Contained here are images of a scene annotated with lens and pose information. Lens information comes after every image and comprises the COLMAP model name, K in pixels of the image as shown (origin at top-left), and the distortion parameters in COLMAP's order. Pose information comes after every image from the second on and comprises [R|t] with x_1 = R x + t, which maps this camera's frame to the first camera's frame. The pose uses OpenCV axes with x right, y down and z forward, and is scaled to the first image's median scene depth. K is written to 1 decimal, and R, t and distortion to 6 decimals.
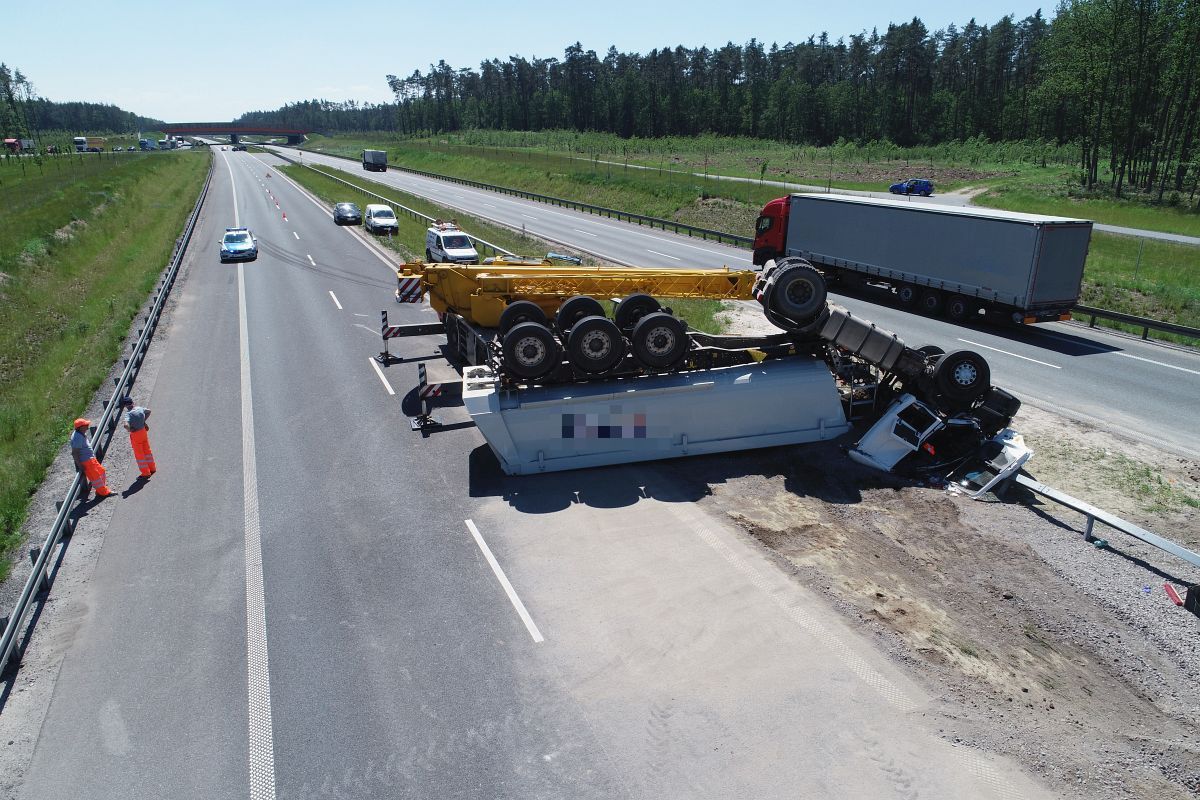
lens RADIAL K [[803.3, 0, 602.6], [0, 803.3, 401.0], [0, 0, 1]] dist [-0.001582, 0.000747]
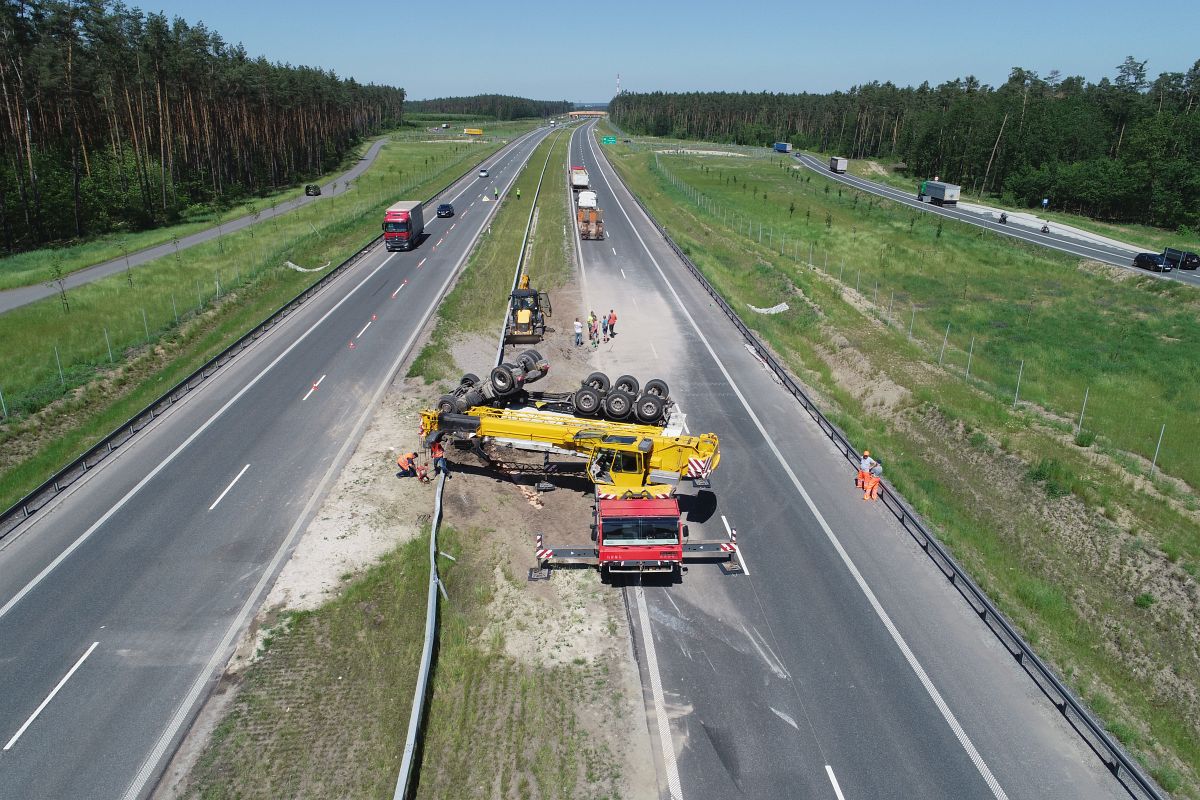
lens RADIAL K [[803.3, 0, 603.6], [0, 803.3, 400.4], [0, 0, 1]] dist [-0.001582, 0.000747]
pose [[-0.939513, -0.130295, 0.316763, -0.627185], [0.094438, 0.790428, 0.605231, -1.331763], [-0.329237, 0.598537, -0.730313, 2.556851]]
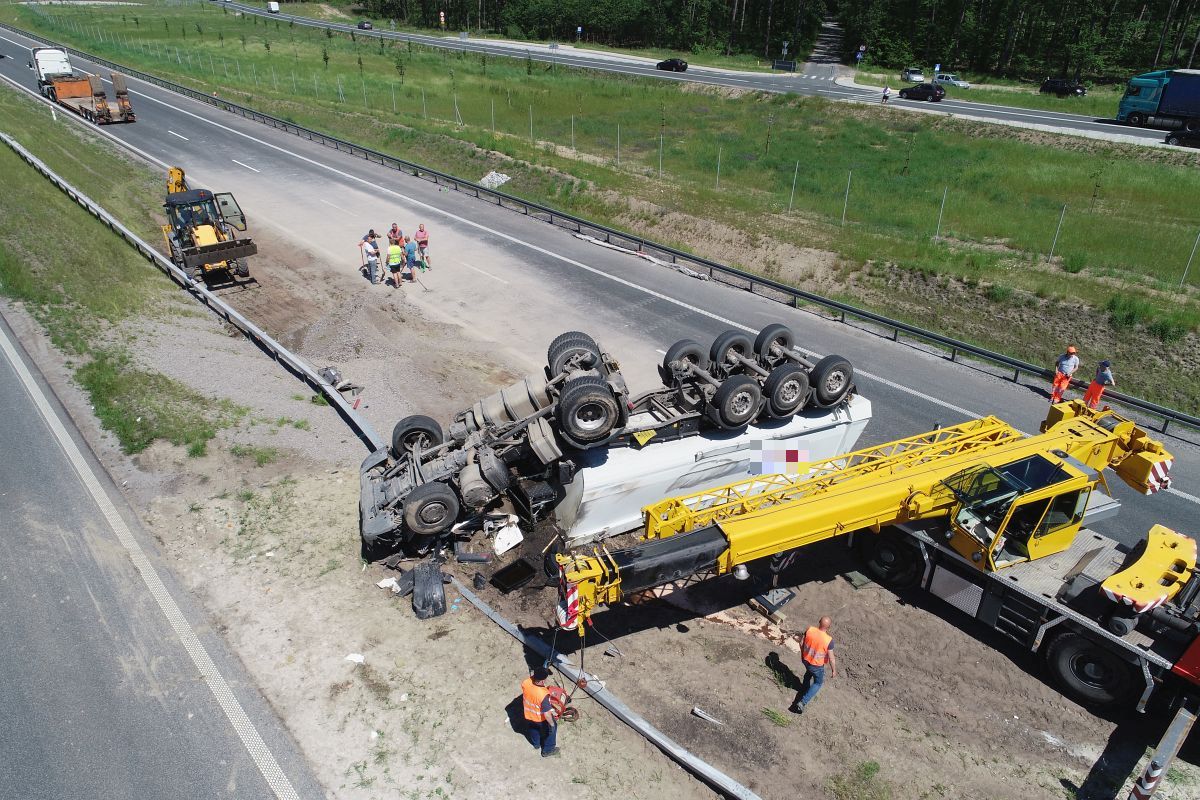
lens RADIAL K [[803.3, 0, 603.1], [0, 803.3, 404.0], [0, 0, 1]] dist [-0.001582, 0.000747]
pose [[-0.944823, 0.152015, -0.290173, 0.515100], [-0.111720, 0.683167, 0.721666, -0.837589], [0.307940, 0.714265, -0.628489, 1.693962]]
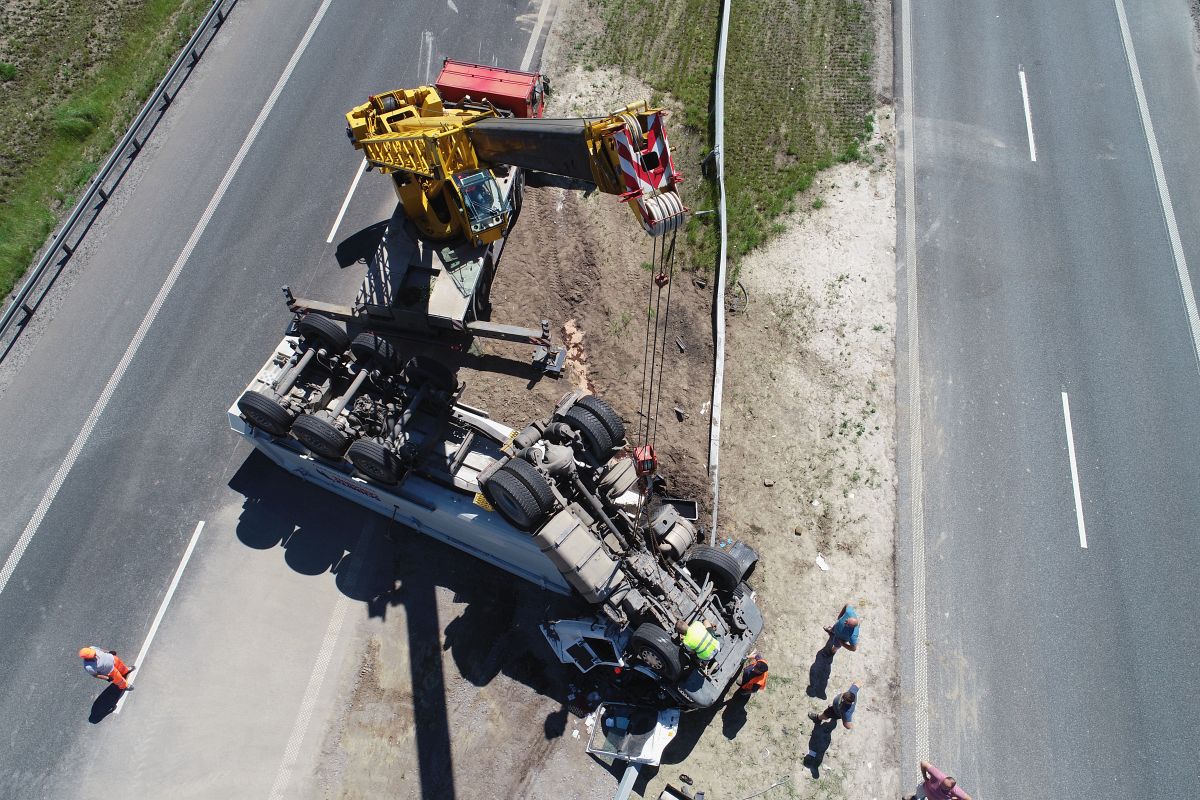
lens RADIAL K [[803.3, 0, 601.7], [0, 803.3, 401.2], [0, 0, 1]] dist [-0.001582, 0.000747]
pose [[0.834970, 0.480678, -0.267906, 0.497939], [-0.183976, 0.702661, 0.687328, -0.803942], [0.518631, -0.524610, 0.675134, 0.526214]]
